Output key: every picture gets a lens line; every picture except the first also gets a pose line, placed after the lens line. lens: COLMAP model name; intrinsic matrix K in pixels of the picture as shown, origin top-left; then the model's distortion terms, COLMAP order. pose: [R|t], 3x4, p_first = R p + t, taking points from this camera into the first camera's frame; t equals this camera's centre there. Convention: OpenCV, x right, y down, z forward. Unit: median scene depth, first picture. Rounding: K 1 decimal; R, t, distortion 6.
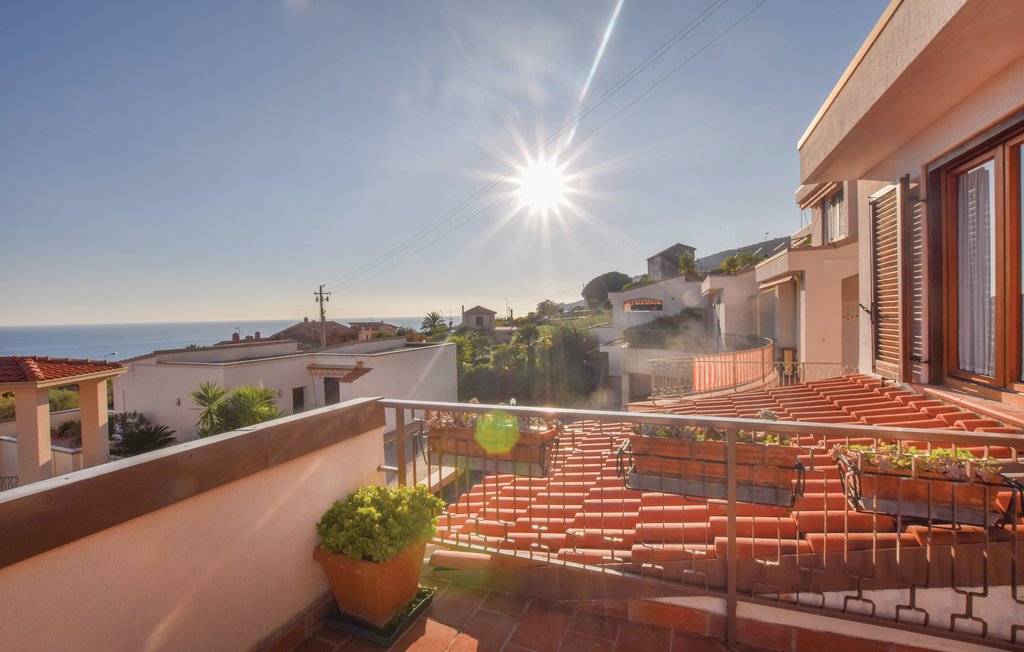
lens RADIAL K [[433.1, 0, 514.4], [0, 433.1, 315.9], [0, 0, 1]] dist [0.000382, 0.000087]
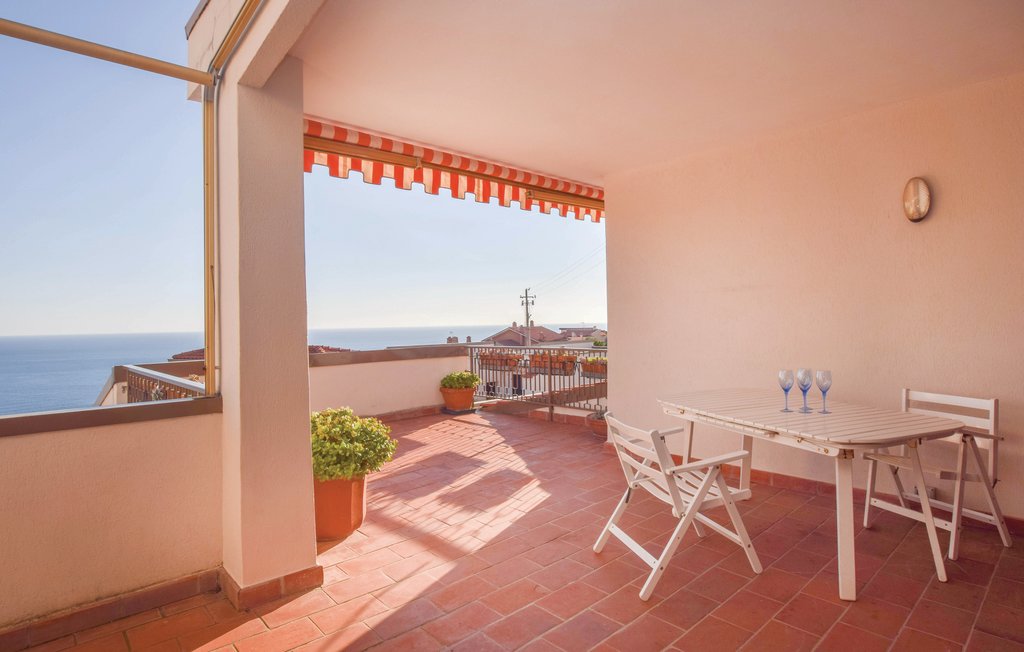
lens RADIAL K [[519.3, 0, 512.0], [0, 519.3, 326.0], [0, 0, 1]] dist [0.000055, 0.000001]
pose [[0.896183, 0.001179, -0.443684, 0.325060], [0.003676, 0.999942, 0.010082, 0.006337], [0.443670, -0.010666, 0.896127, -0.419148]]
